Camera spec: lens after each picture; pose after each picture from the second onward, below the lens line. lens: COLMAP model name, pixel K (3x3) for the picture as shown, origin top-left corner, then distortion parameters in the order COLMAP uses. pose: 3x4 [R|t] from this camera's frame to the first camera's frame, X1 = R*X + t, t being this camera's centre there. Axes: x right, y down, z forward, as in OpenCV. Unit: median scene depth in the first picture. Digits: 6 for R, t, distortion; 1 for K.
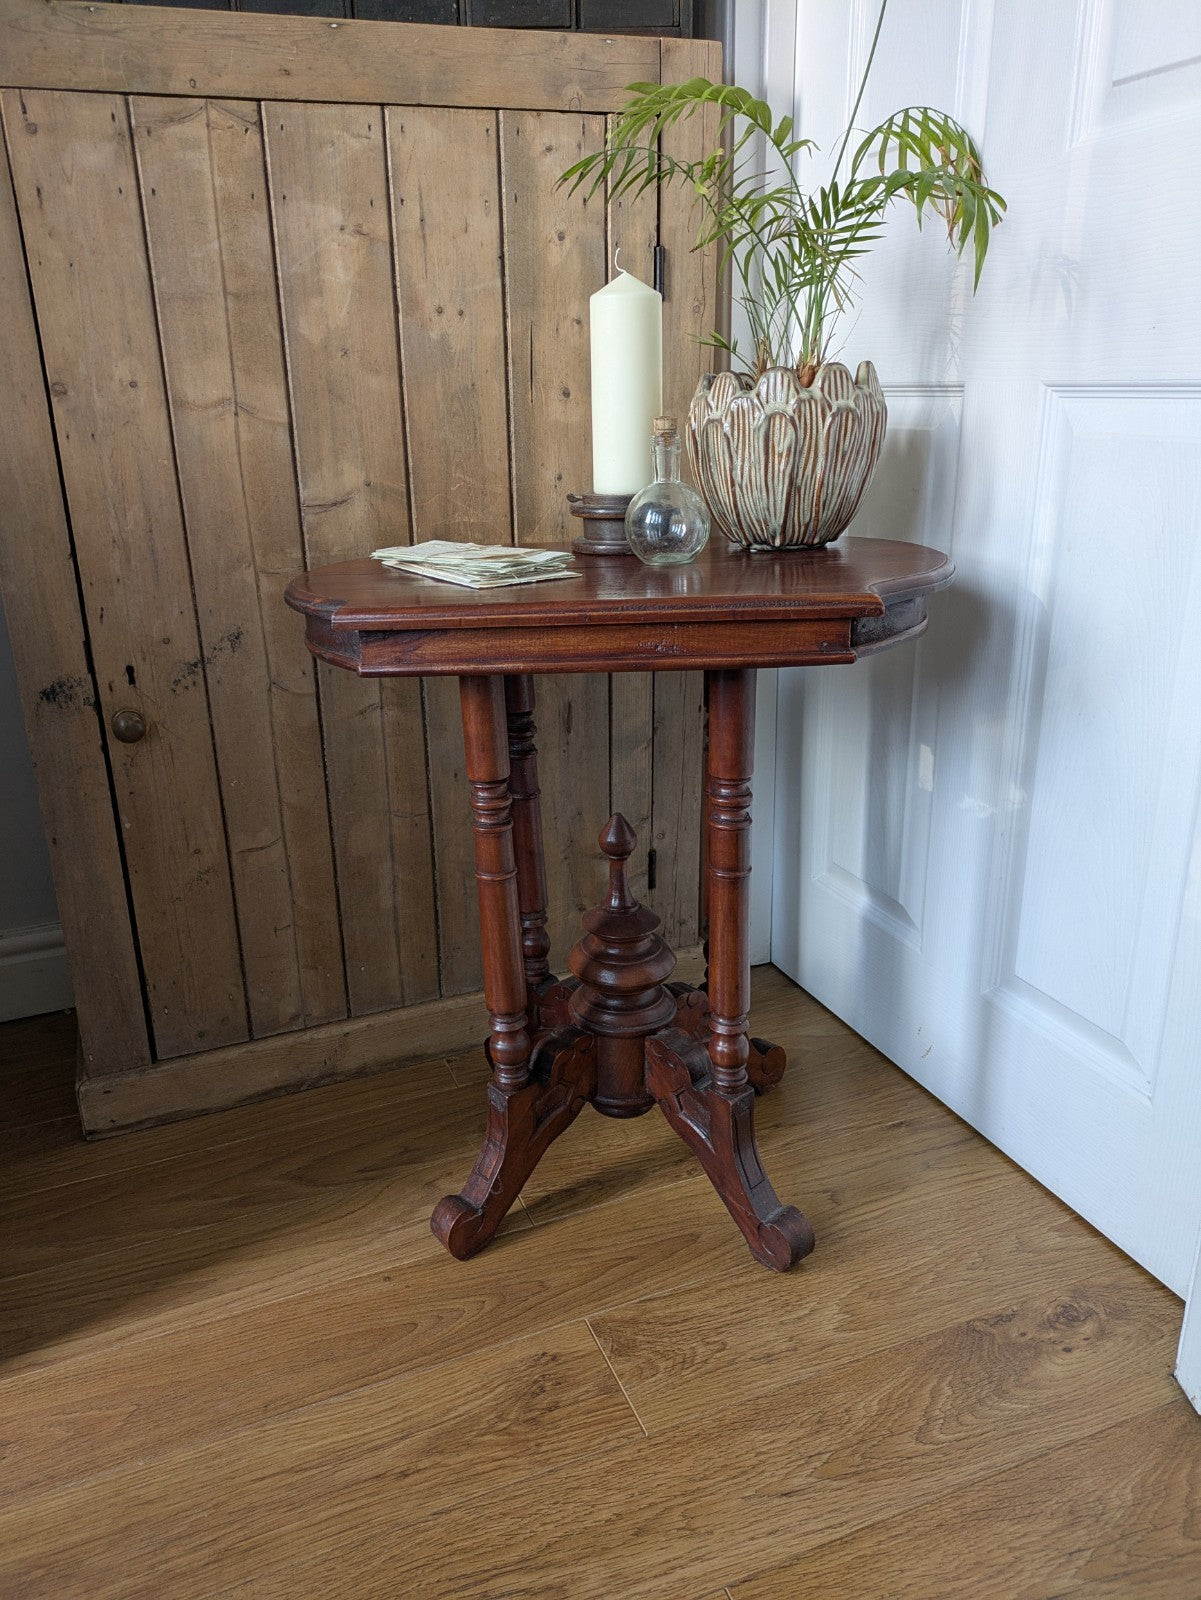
lens RADIAL K [[1198.0, 0, 570.6], [0, 1198.0, 793.5], [0, 0, 1]] dist [0.035075, -0.030336]
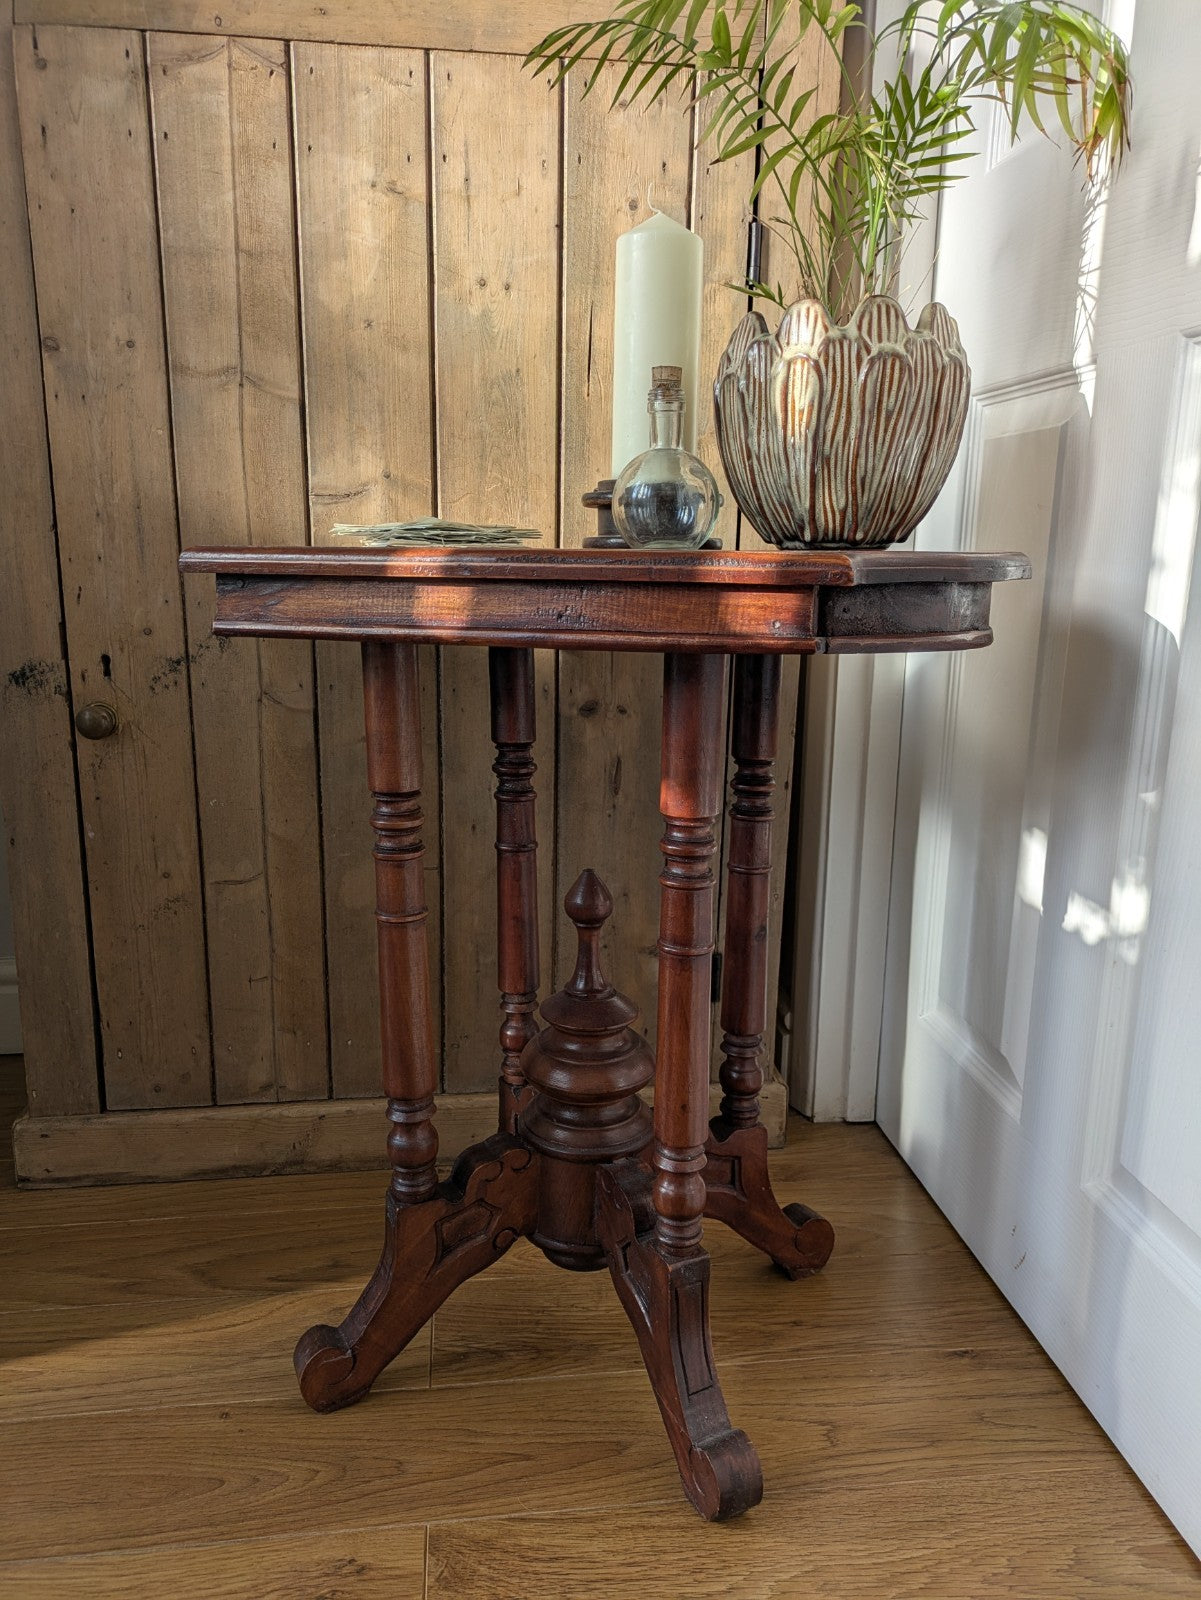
lens RADIAL K [[1198.0, 0, 610.3], [0, 1198.0, 819.3], [0, 0, 1]] dist [0.035075, -0.030336]
pose [[0.968859, 0.099180, -0.226884, 0.224024], [-0.123310, 0.987835, -0.094747, 0.056010], [0.214727, 0.119773, 0.969302, 0.225349]]
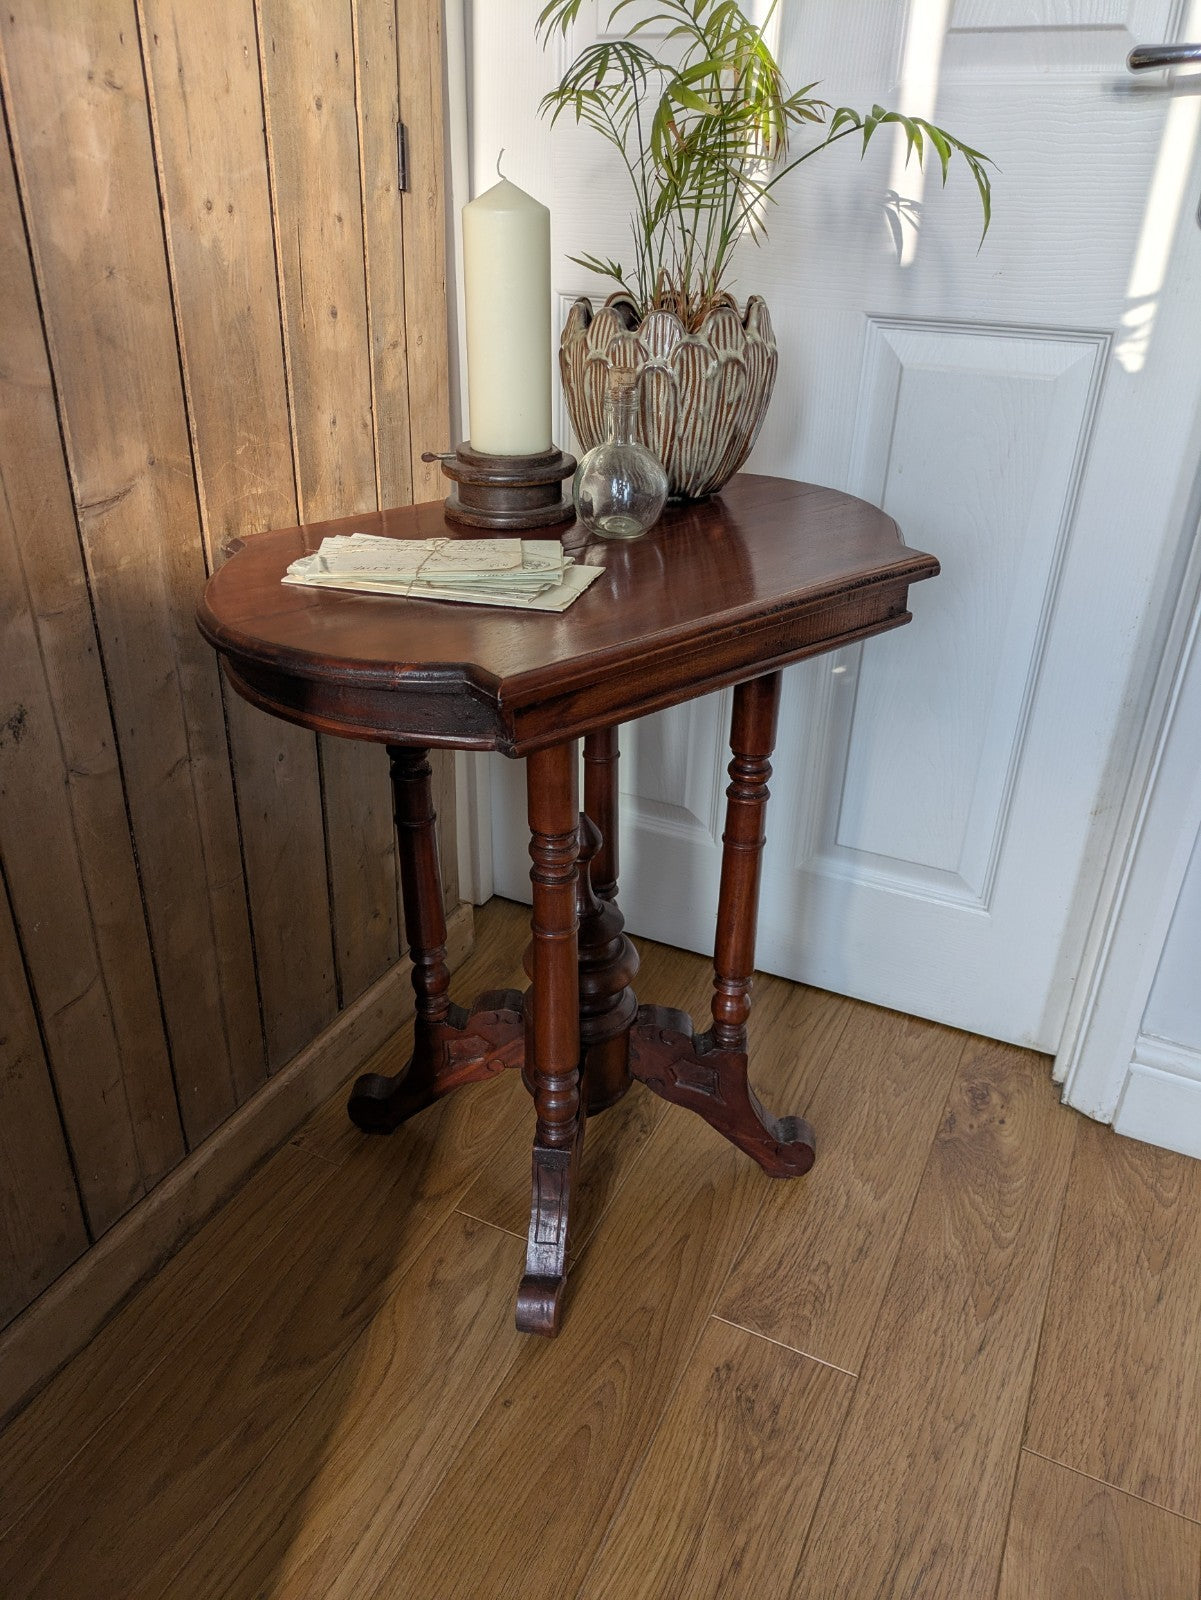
lens RADIAL K [[1198.0, 0, 616.1], [0, 1198.0, 796.8], [0, 0, 1]] dist [0.035075, -0.030336]
pose [[0.720921, -0.283411, 0.632417, -0.497415], [0.183467, 0.958047, 0.220196, -0.184899], [-0.668291, -0.042717, 0.742672, 0.304294]]
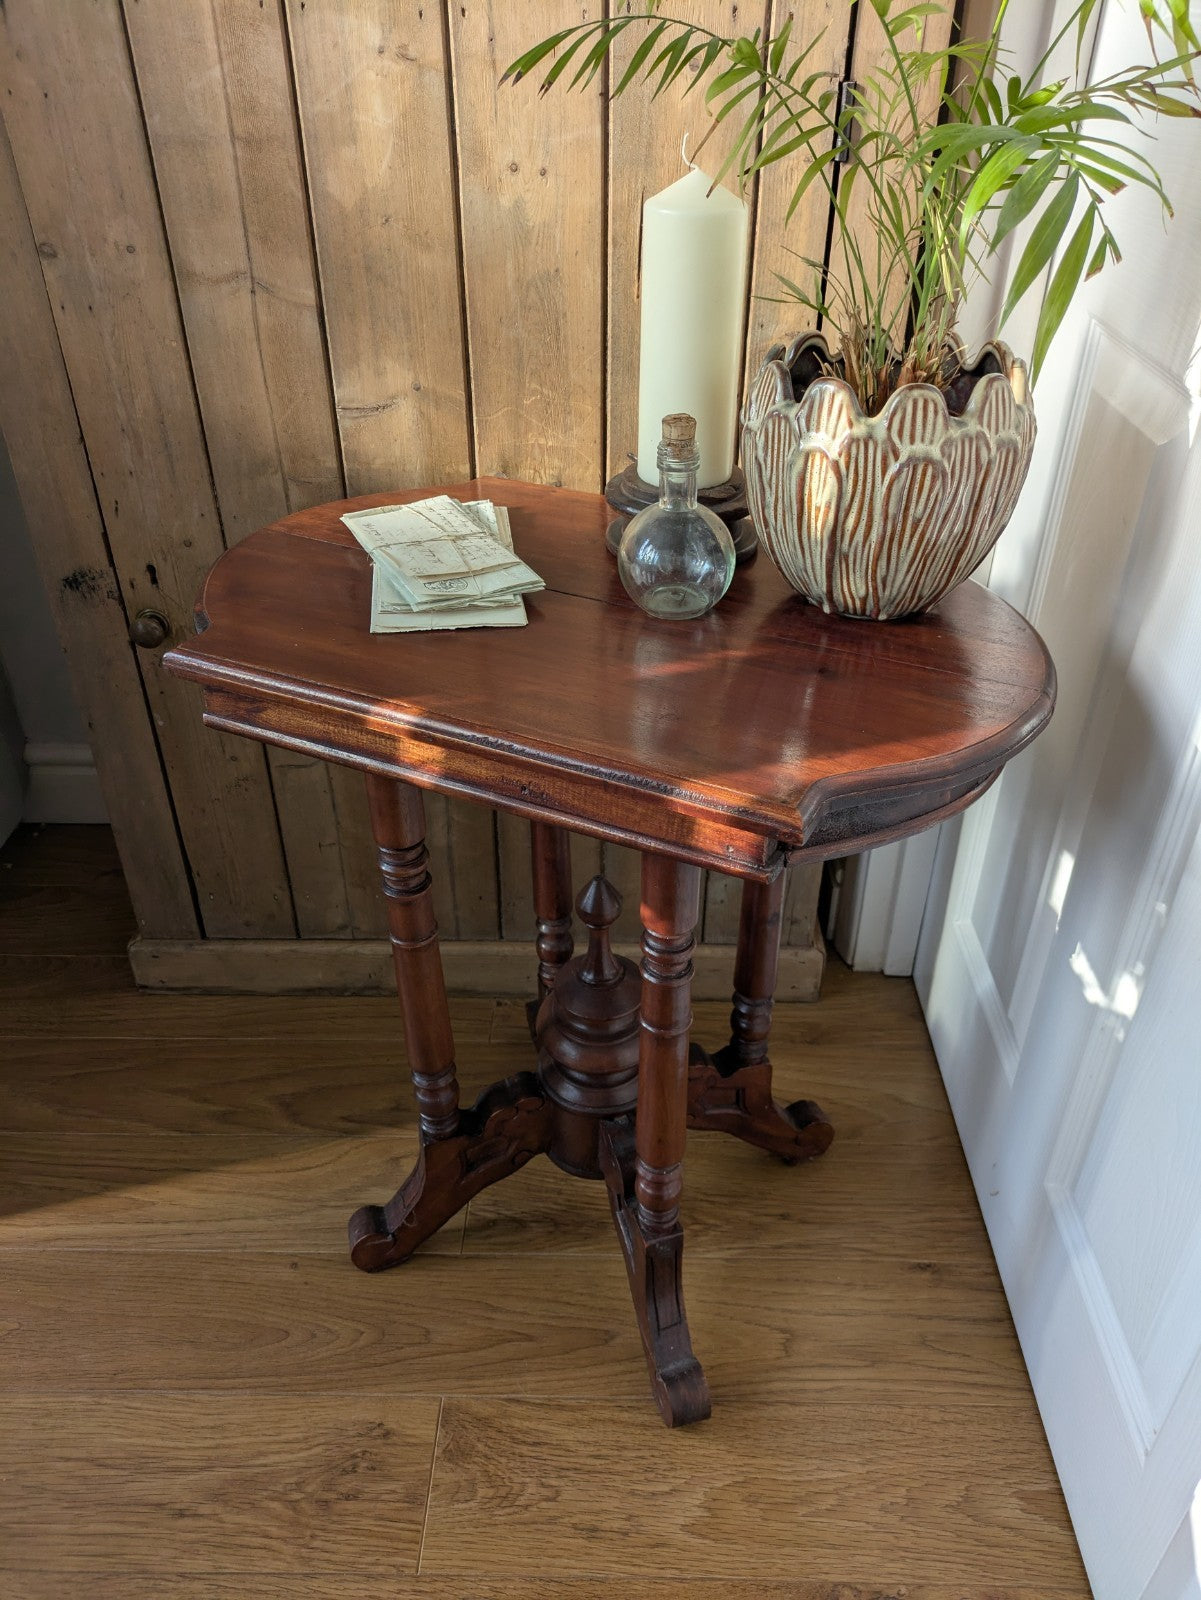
lens RADIAL K [[1198.0, 0, 624.3], [0, 1198.0, 783.7], [0, 0, 1]] dist [0.035075, -0.030336]
pose [[0.927219, 0.241782, -0.286018, 0.266449], [-0.160465, 0.946515, 0.279927, -0.267900], [0.338402, -0.213658, 0.916425, 0.266667]]
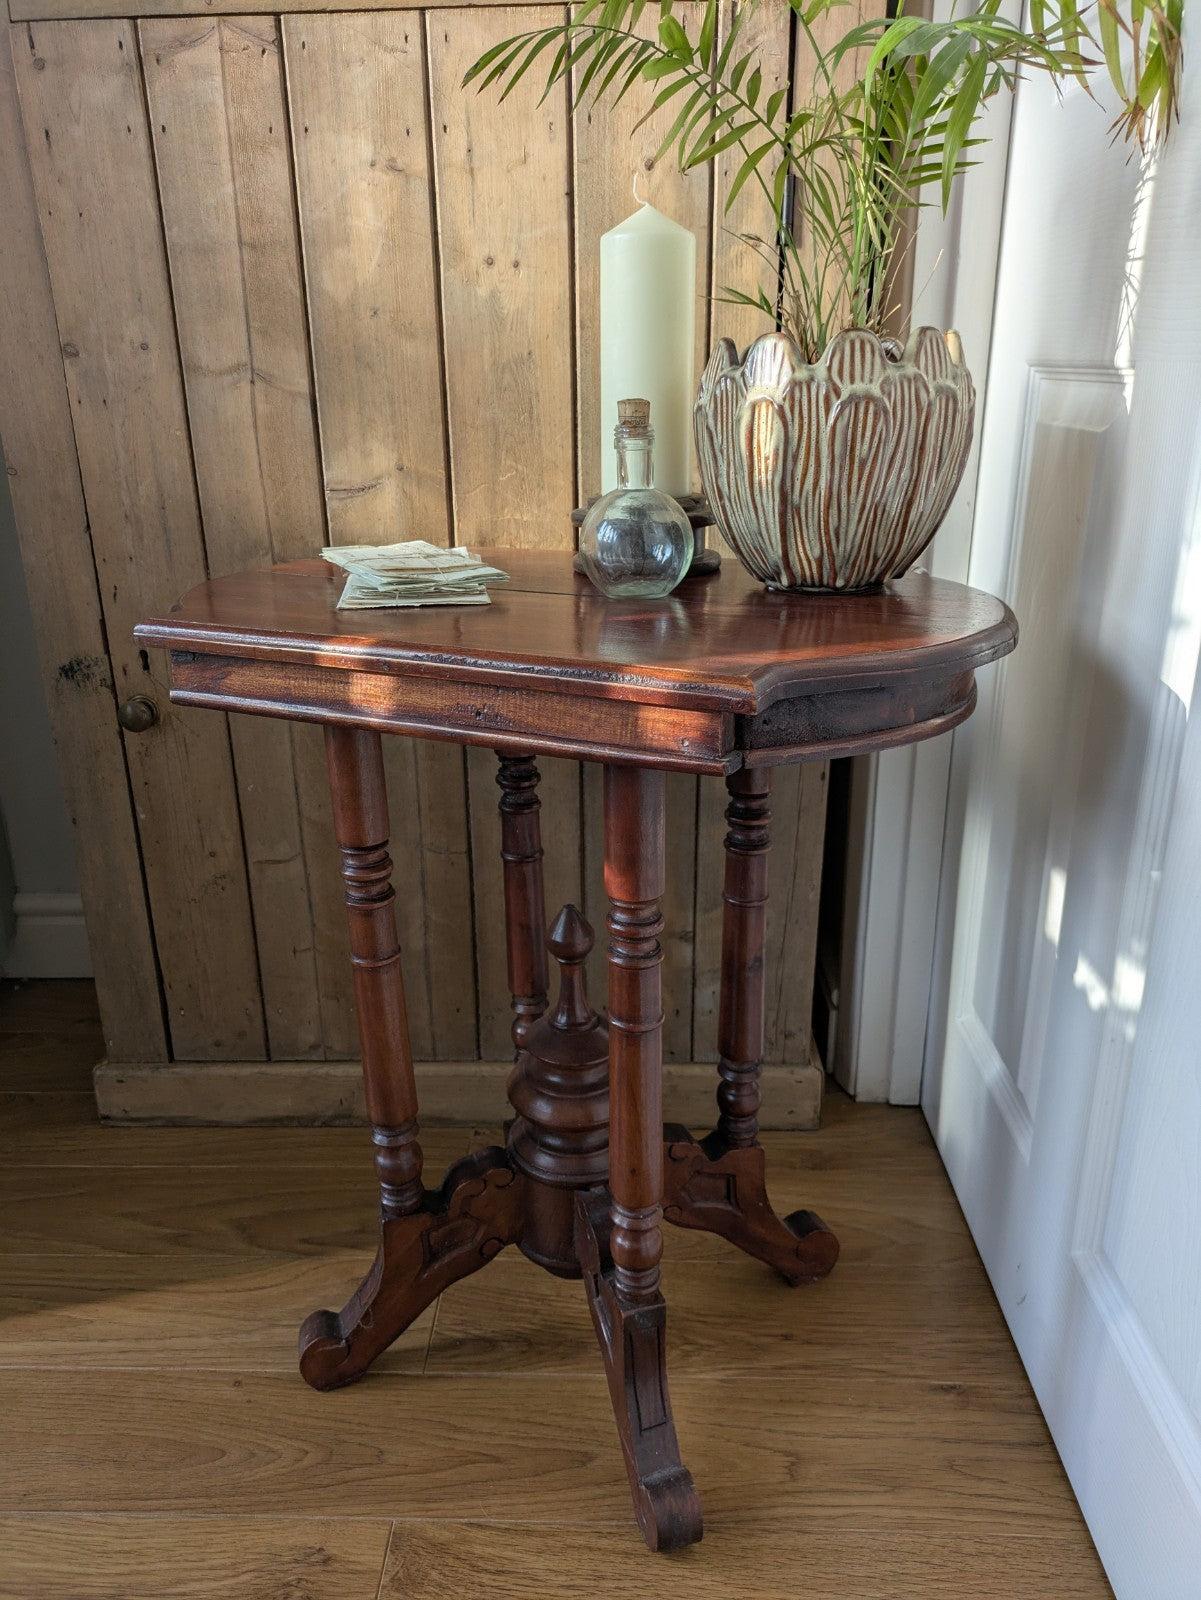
lens RADIAL K [[1198.0, 0, 587.4], [0, 1198.0, 801.8], [0, 0, 1]] dist [0.035075, -0.030336]
pose [[0.916760, 0.153291, -0.368854, 0.321911], [-0.143610, 0.988174, 0.053739, -0.092349], [0.372730, 0.003705, 0.927932, 0.268174]]
